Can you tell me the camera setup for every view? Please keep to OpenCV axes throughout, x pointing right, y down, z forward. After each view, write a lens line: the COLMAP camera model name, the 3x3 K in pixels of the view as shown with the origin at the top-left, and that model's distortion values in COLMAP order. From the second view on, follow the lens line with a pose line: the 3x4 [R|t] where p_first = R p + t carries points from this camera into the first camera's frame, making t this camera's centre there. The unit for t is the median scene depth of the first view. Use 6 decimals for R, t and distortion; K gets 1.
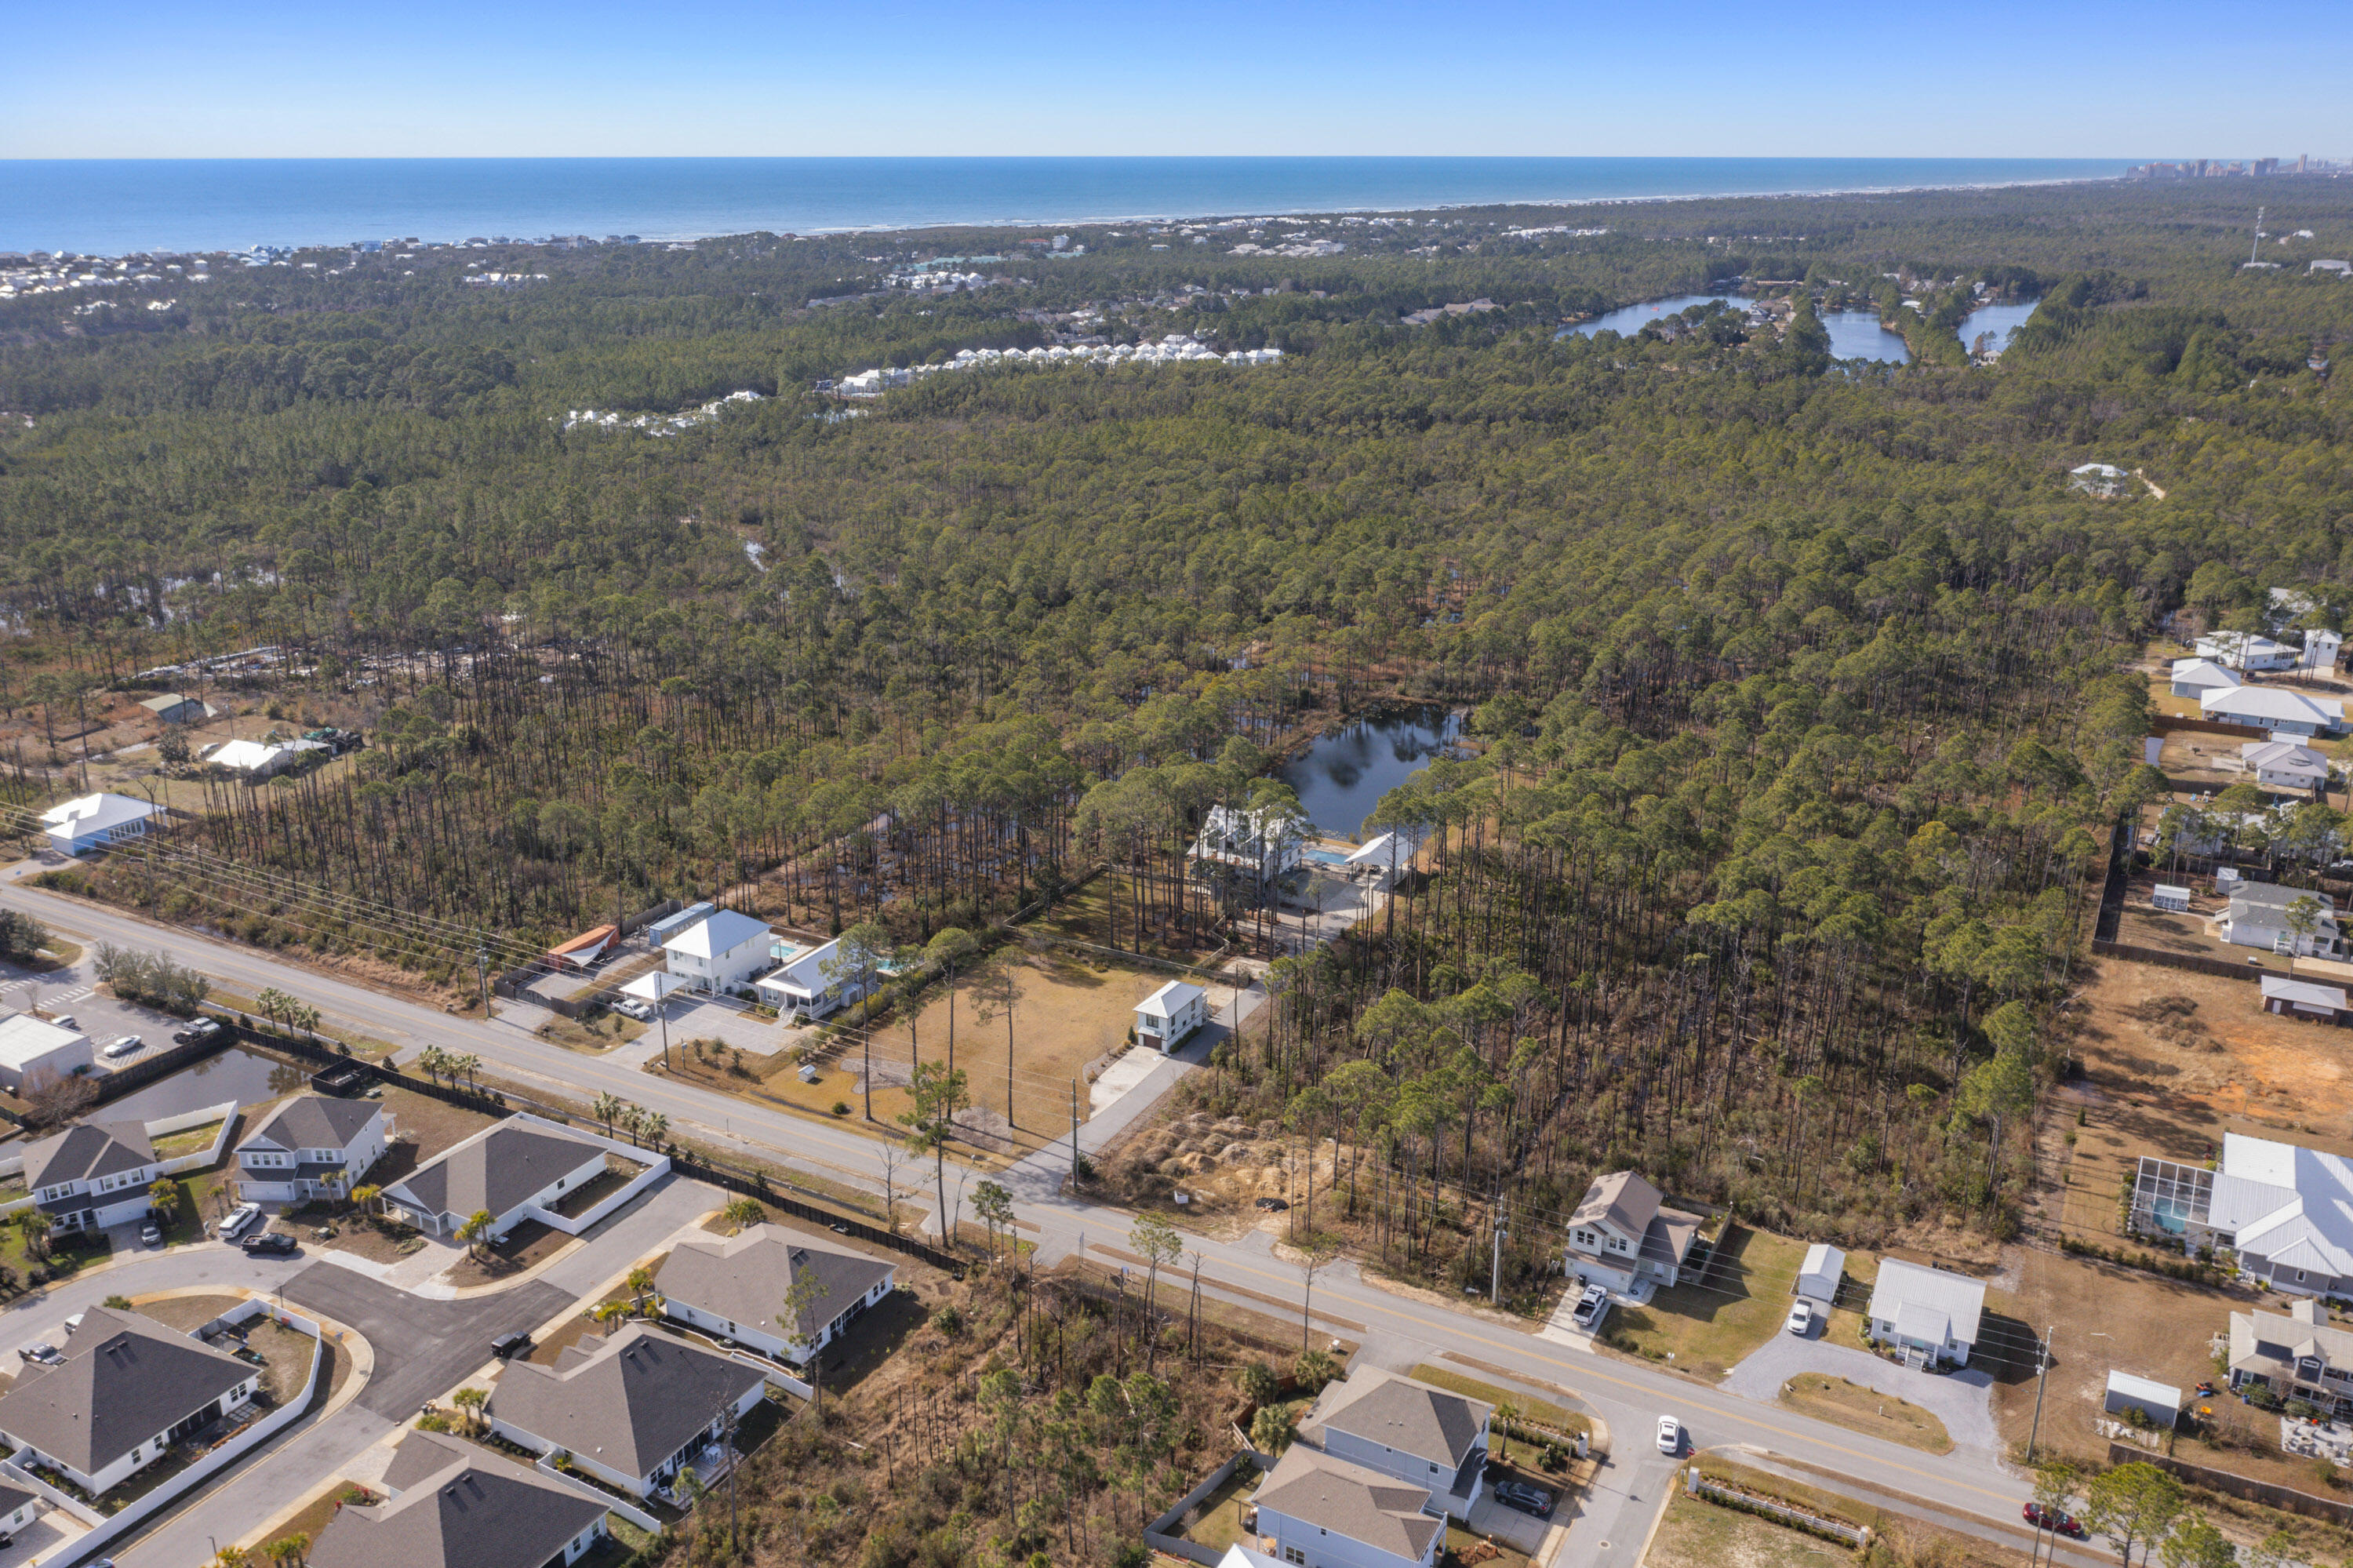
lens RADIAL K [[1863.2, 0, 1168.5], [0, 1863.2, 785.1], [0, 0, 1]] dist [-0.003984, 0.006028]
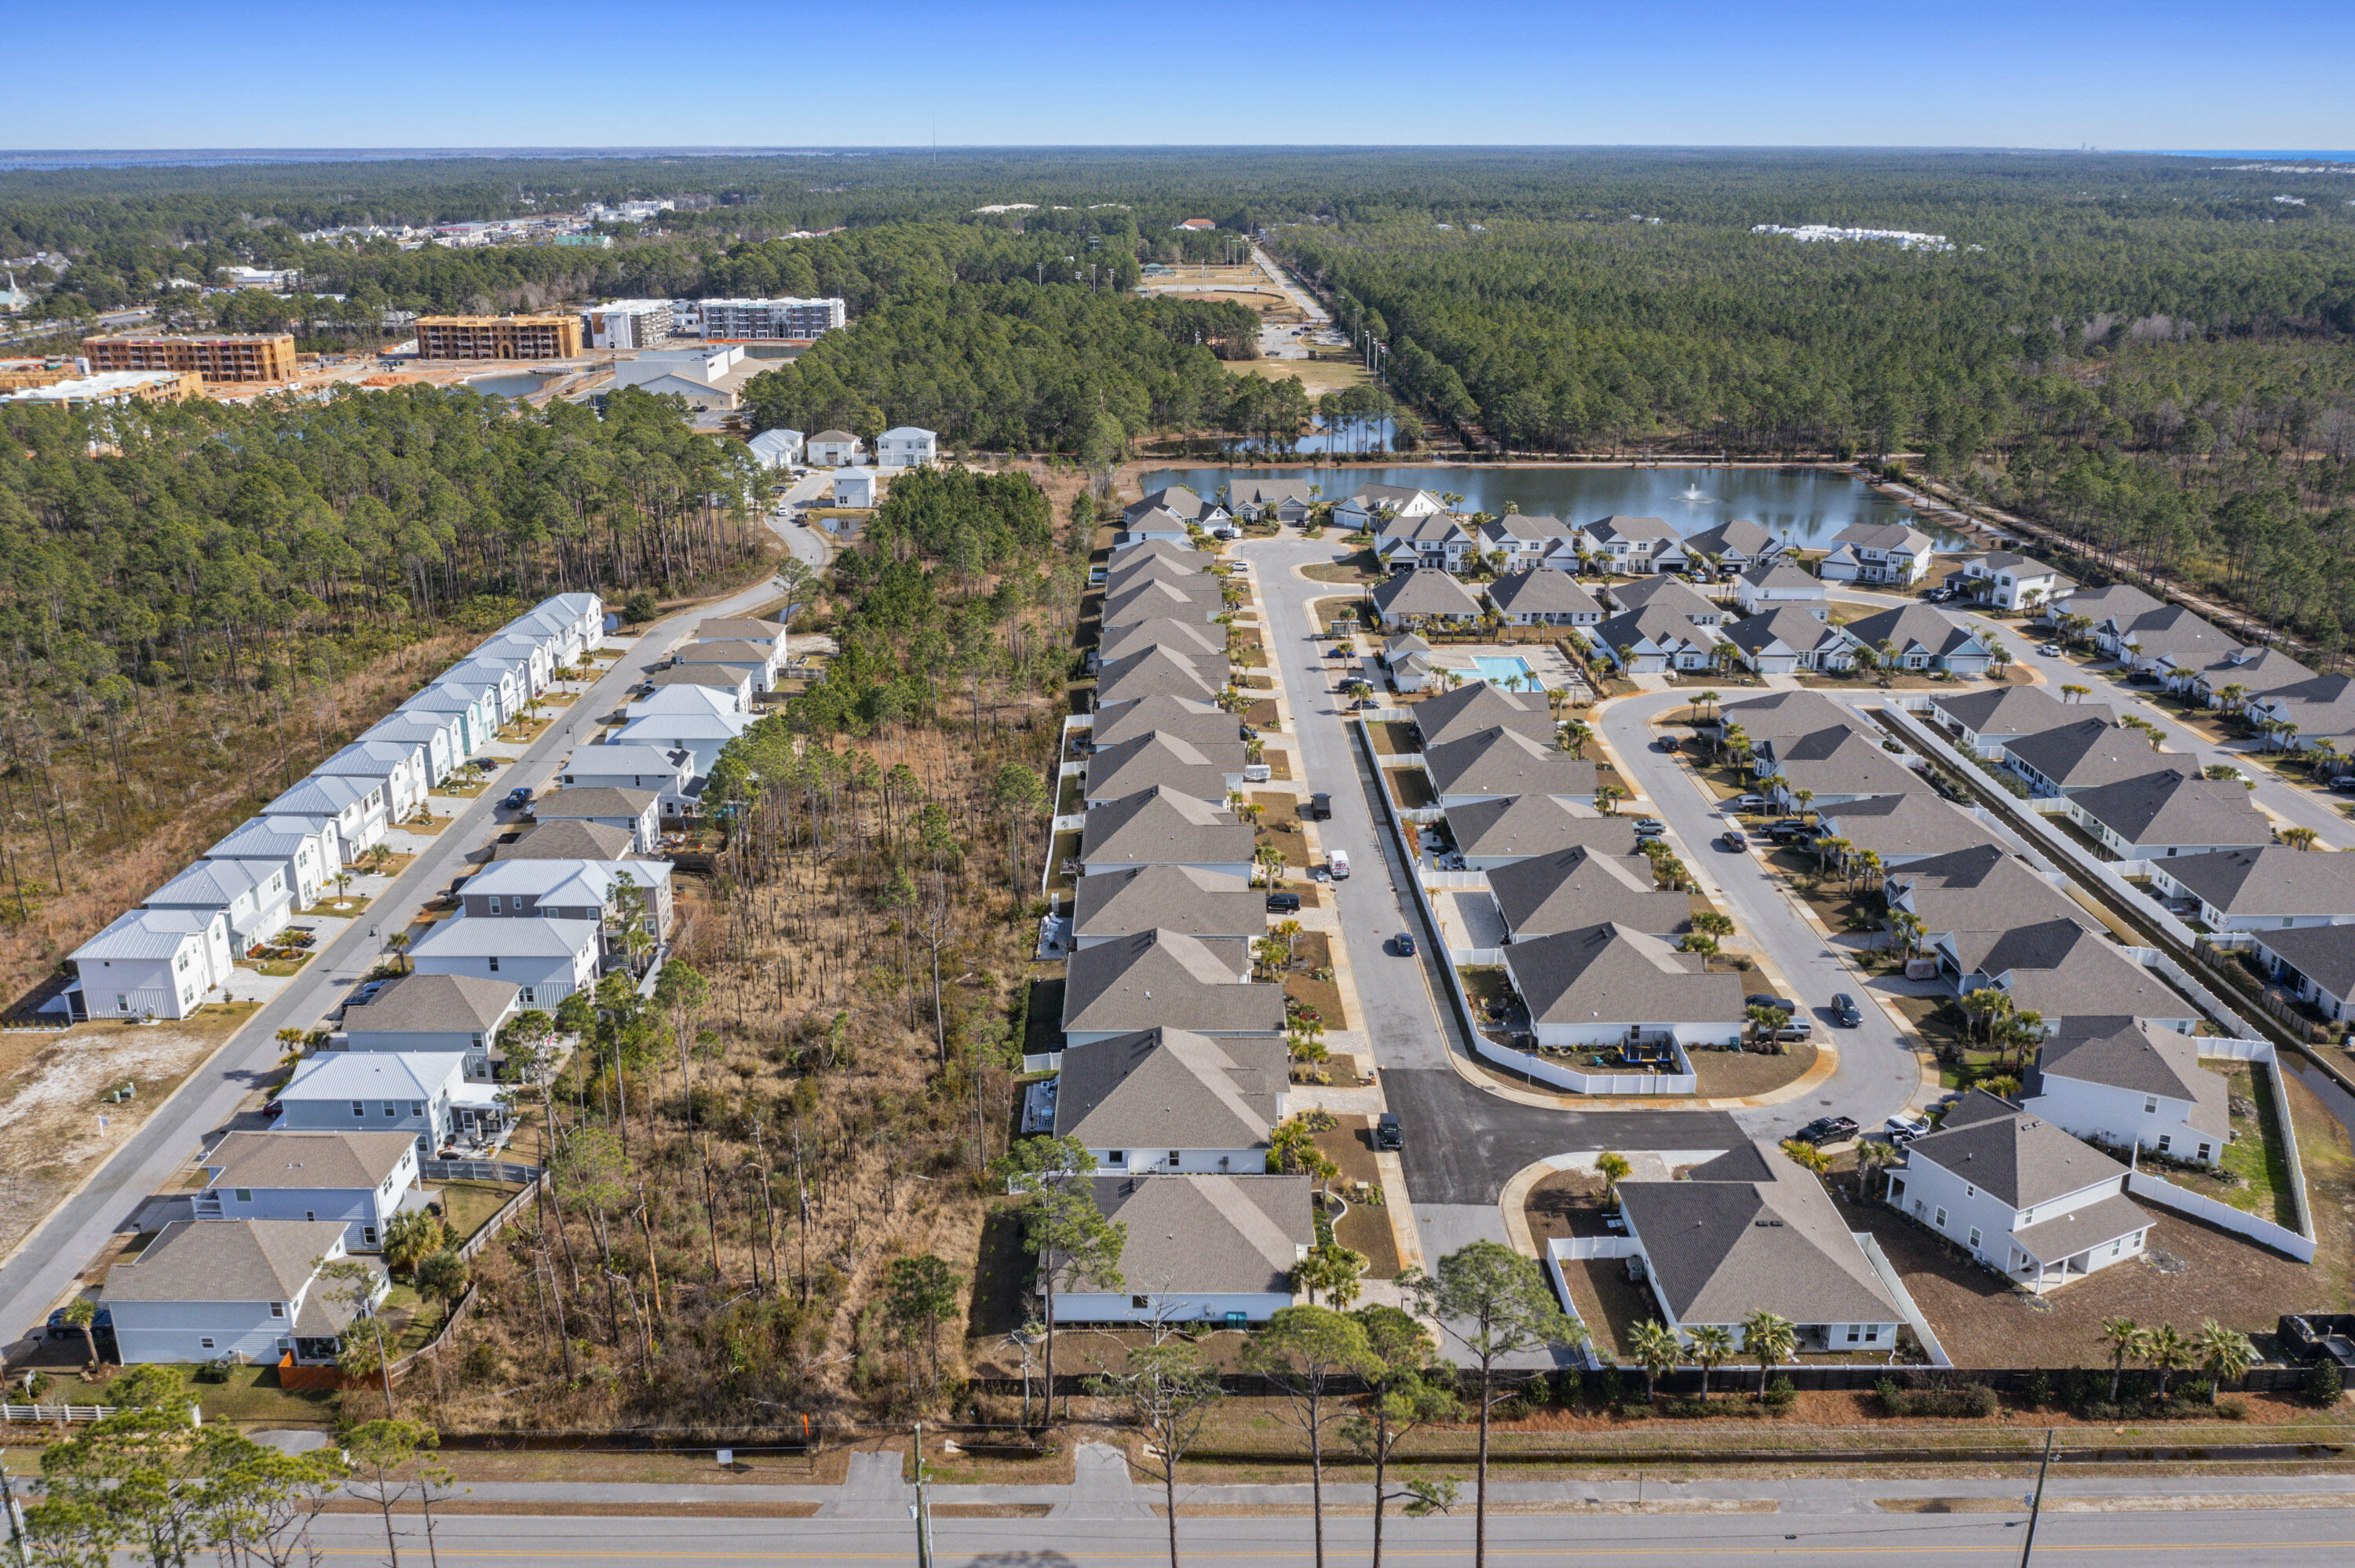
lens RADIAL K [[1864.5, 0, 1169.5], [0, 1864.5, 785.1], [0, 0, 1]] dist [-0.003984, 0.006028]
pose [[-0.873066, 0.161526, -0.460071, 0.082820], [-0.156158, 0.801218, 0.577637, -0.254639], [0.461920, 0.576159, -0.674292, 1.217898]]
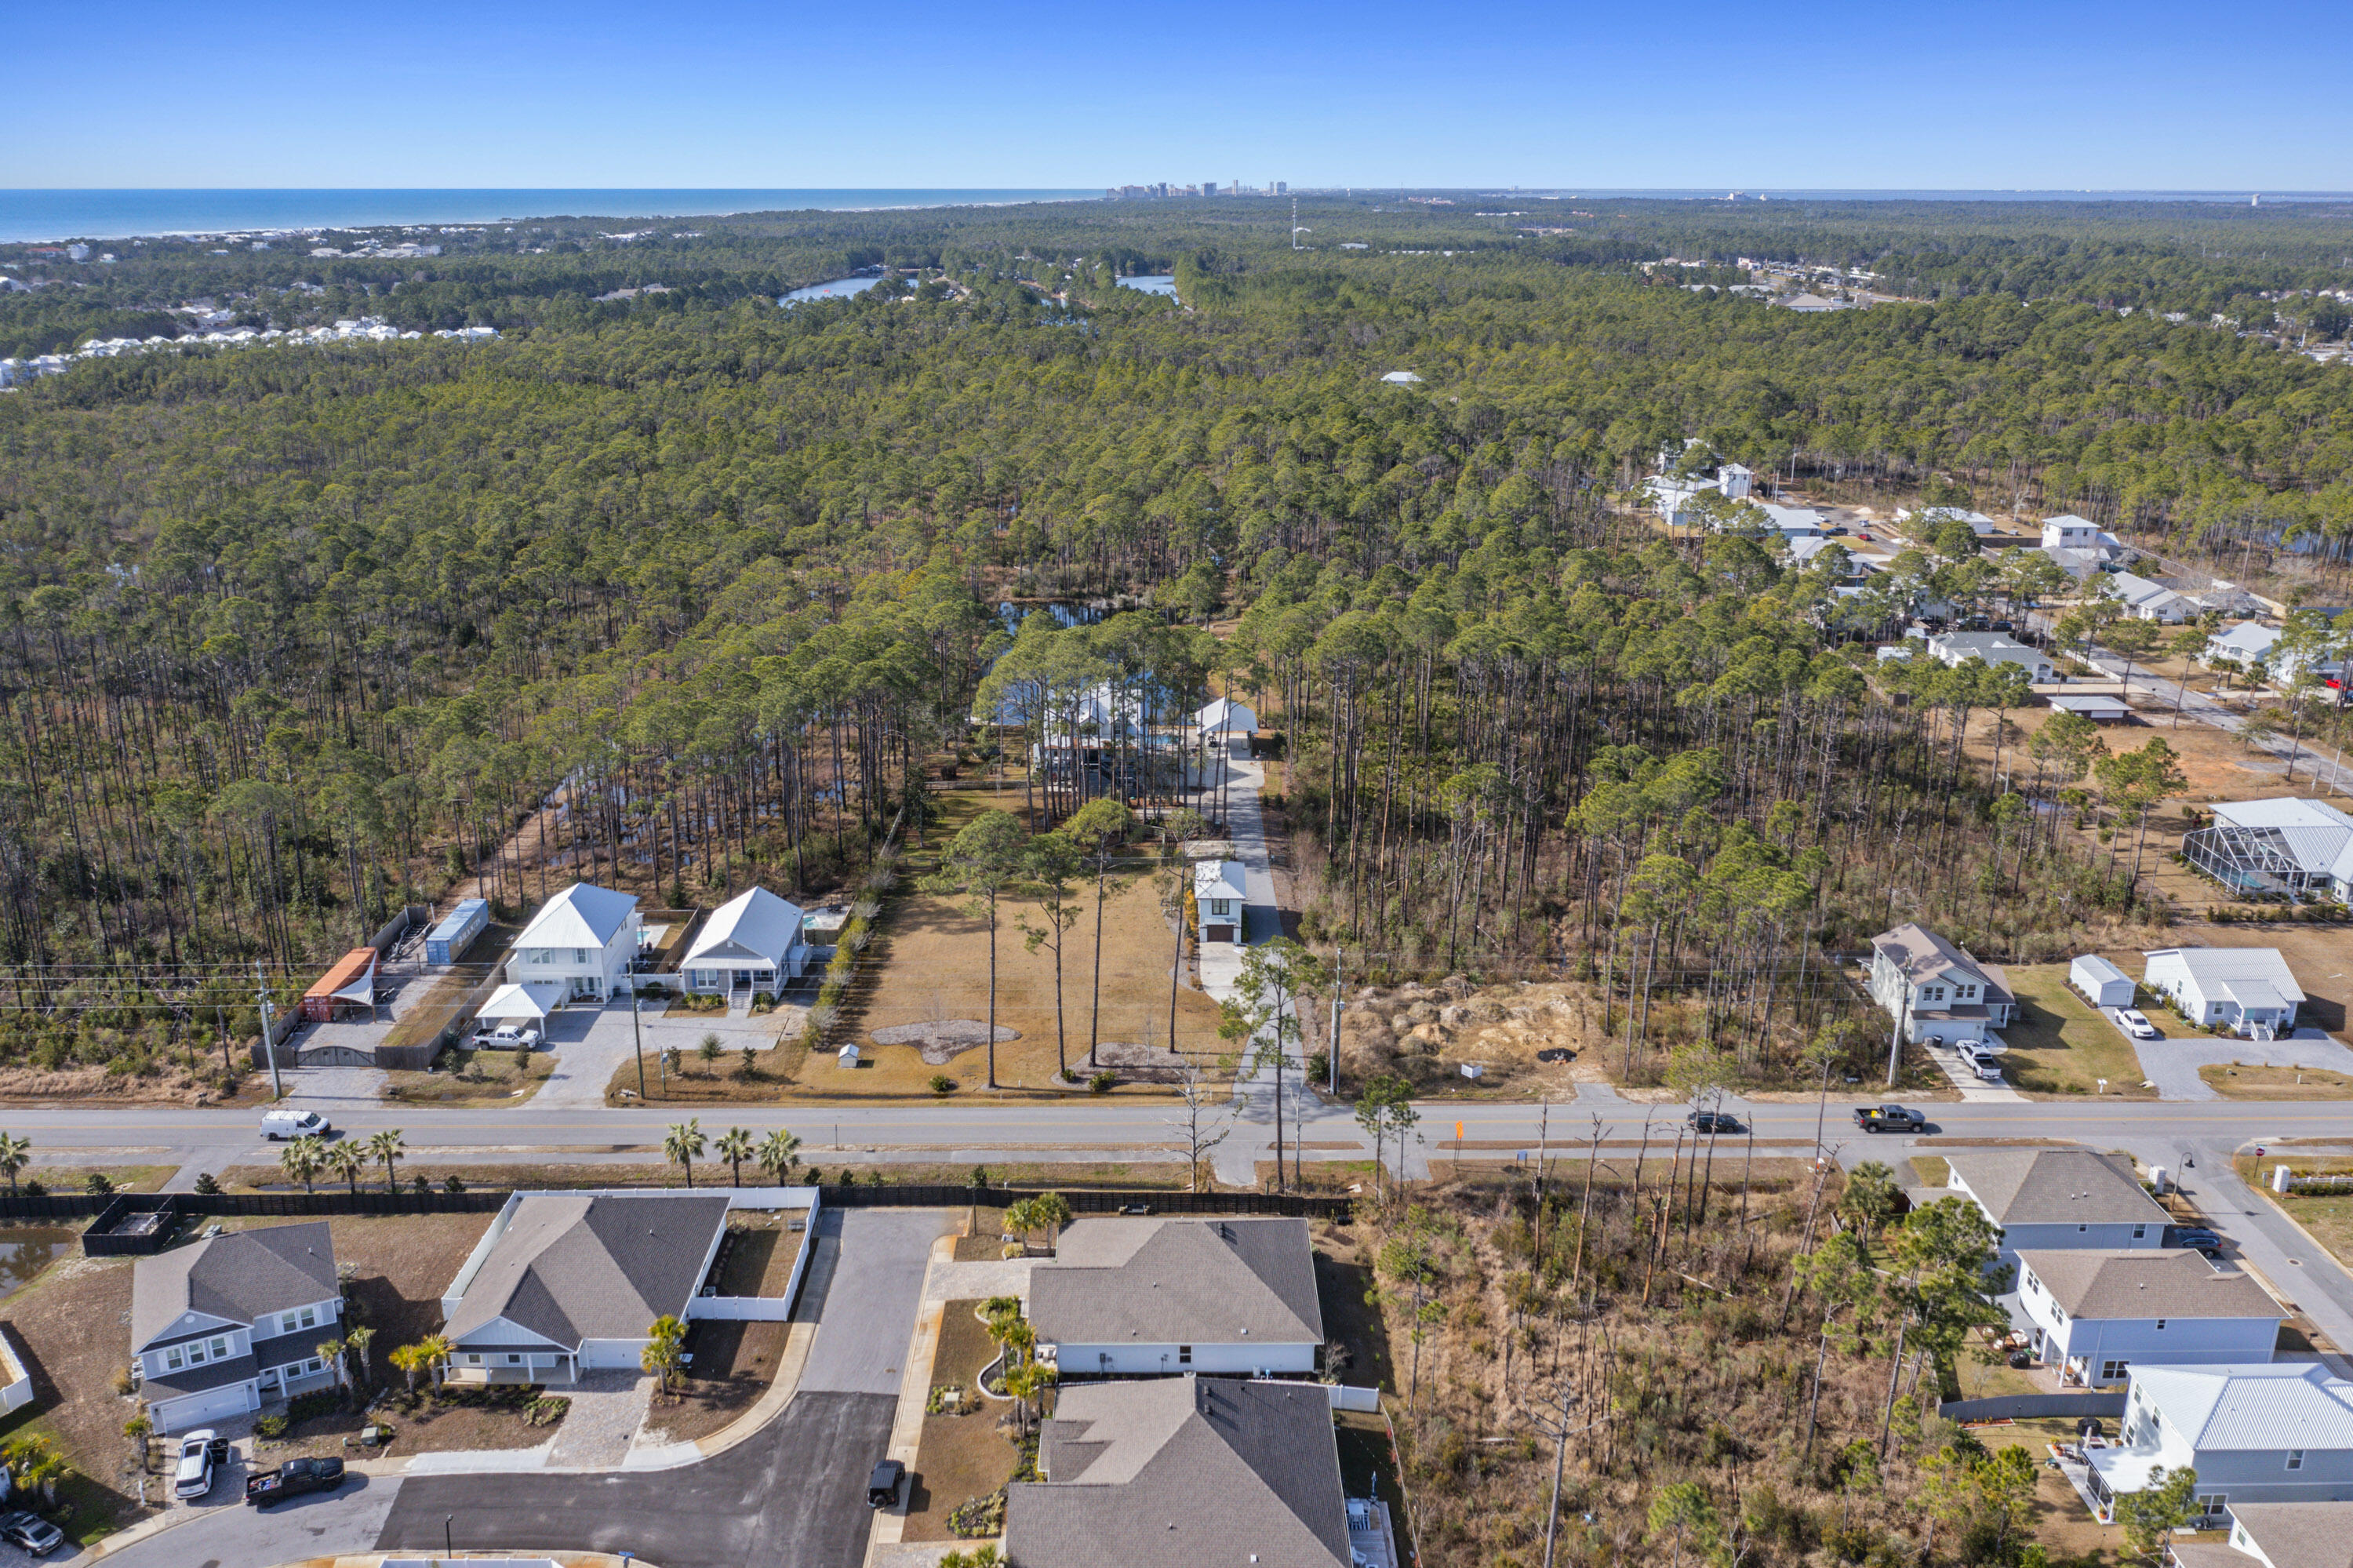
lens RADIAL K [[1846.7, 0, 1176.5], [0, 1846.7, 784.0], [0, 0, 1]] dist [-0.009515, 0.004311]
pose [[0.872683, -0.146537, 0.465781, -0.443269], [0.153406, 0.987887, 0.023376, 0.059116], [-0.463564, 0.051054, 0.884591, 0.337683]]
